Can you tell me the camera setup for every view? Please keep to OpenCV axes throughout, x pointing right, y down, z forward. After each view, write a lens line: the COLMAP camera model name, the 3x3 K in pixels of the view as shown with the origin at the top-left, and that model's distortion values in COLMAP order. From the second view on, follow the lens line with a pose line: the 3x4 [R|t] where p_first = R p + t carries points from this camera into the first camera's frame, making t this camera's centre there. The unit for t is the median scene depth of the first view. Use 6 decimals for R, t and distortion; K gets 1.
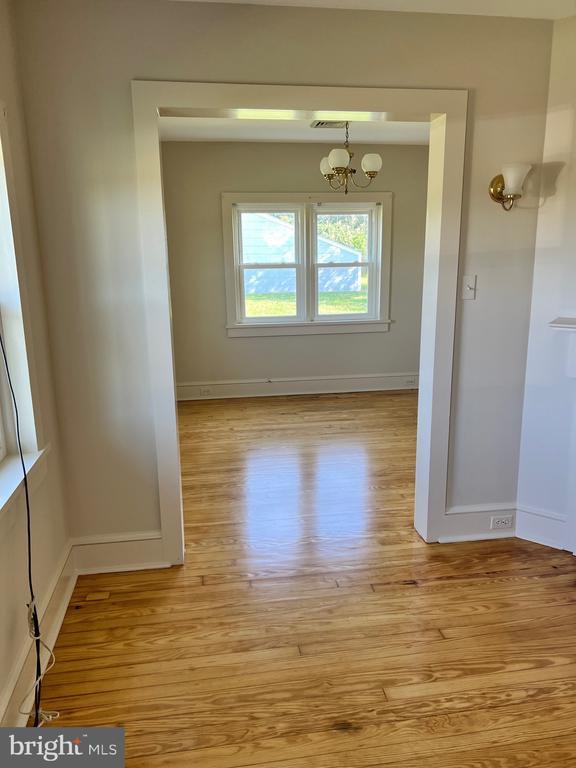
lens RADIAL K [[574.9, 0, 289.2], [0, 574.9, 379.8], [0, 0, 1]] dist [0.039451, -0.050048]
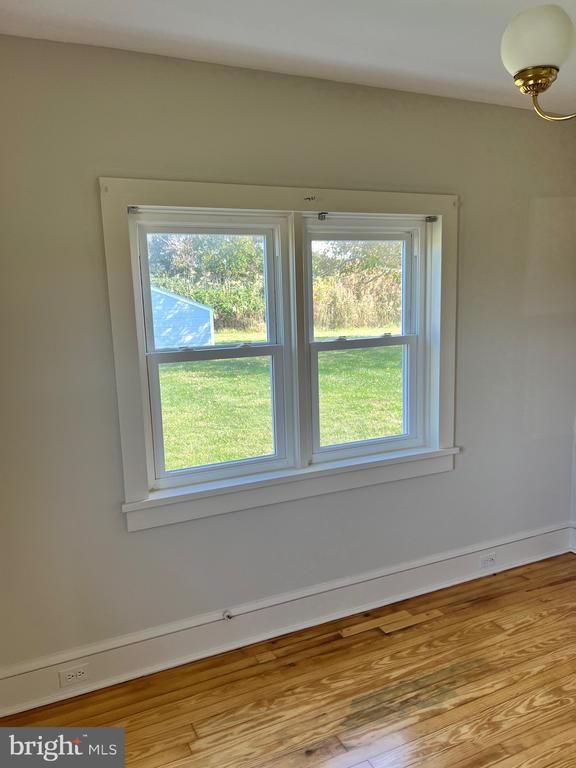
lens RADIAL K [[574.9, 0, 283.1], [0, 574.9, 386.9], [0, 0, 1]] dist [0.039451, -0.050048]
pose [[0.960205, -0.061132, 0.272524, -0.104586], [0.082365, 0.994337, -0.067155, -0.138283], [-0.266876, 0.086929, 0.959802, 0.567255]]
